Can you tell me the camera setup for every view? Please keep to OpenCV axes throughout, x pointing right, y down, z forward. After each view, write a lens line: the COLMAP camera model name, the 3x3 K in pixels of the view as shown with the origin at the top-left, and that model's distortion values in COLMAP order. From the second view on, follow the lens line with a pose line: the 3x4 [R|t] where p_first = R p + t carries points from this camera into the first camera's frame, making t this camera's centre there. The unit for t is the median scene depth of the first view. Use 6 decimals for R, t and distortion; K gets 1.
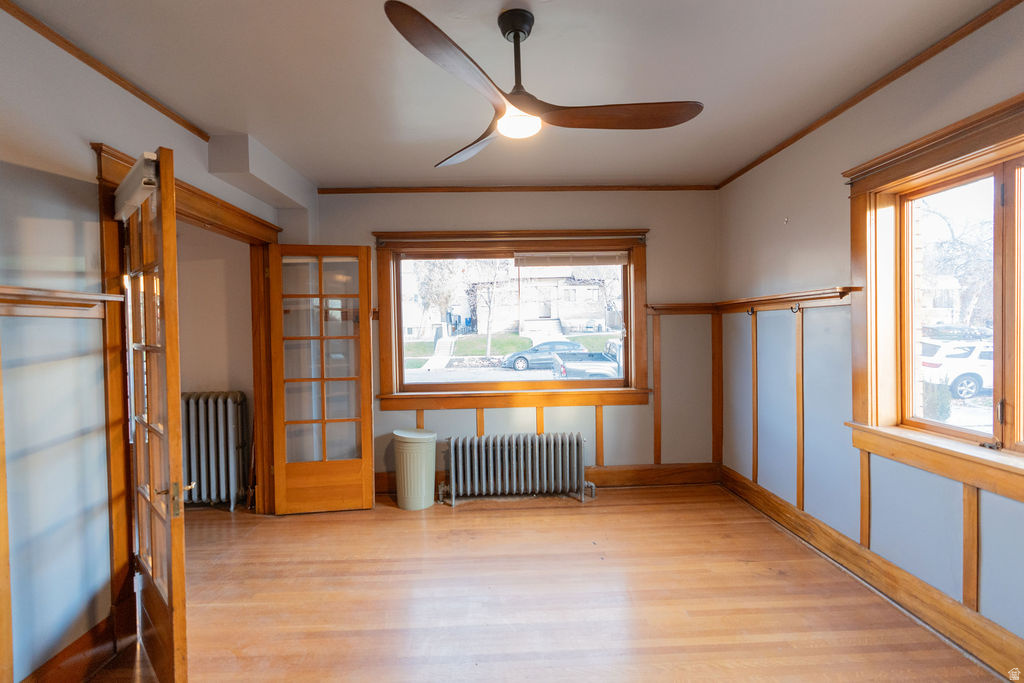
lens RADIAL K [[475.3, 0, 510.5], [0, 475.3, 338.1], [0, 0, 1]] dist [-0.018080, 0.006400]
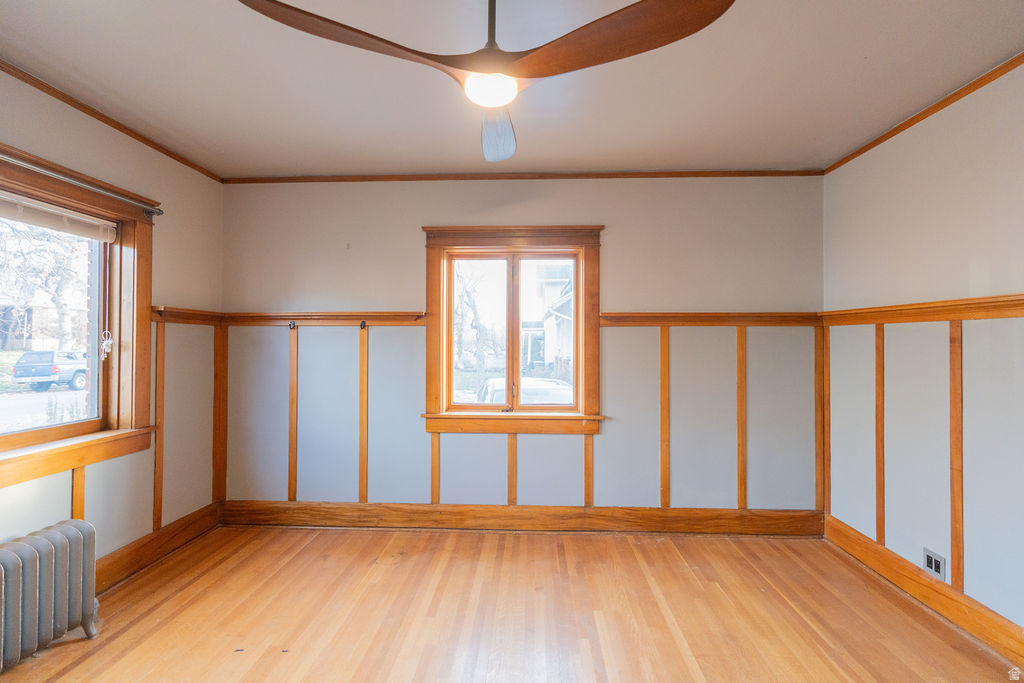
lens RADIAL K [[458.8, 0, 510.5], [0, 458.8, 338.1], [0, 0, 1]] dist [-0.002171, 0.000401]
pose [[0.081342, 0.030709, 0.996213, -0.397840], [0.015232, 0.999370, -0.032050, 0.007013], [-0.996570, 0.017782, 0.080822, 0.465758]]
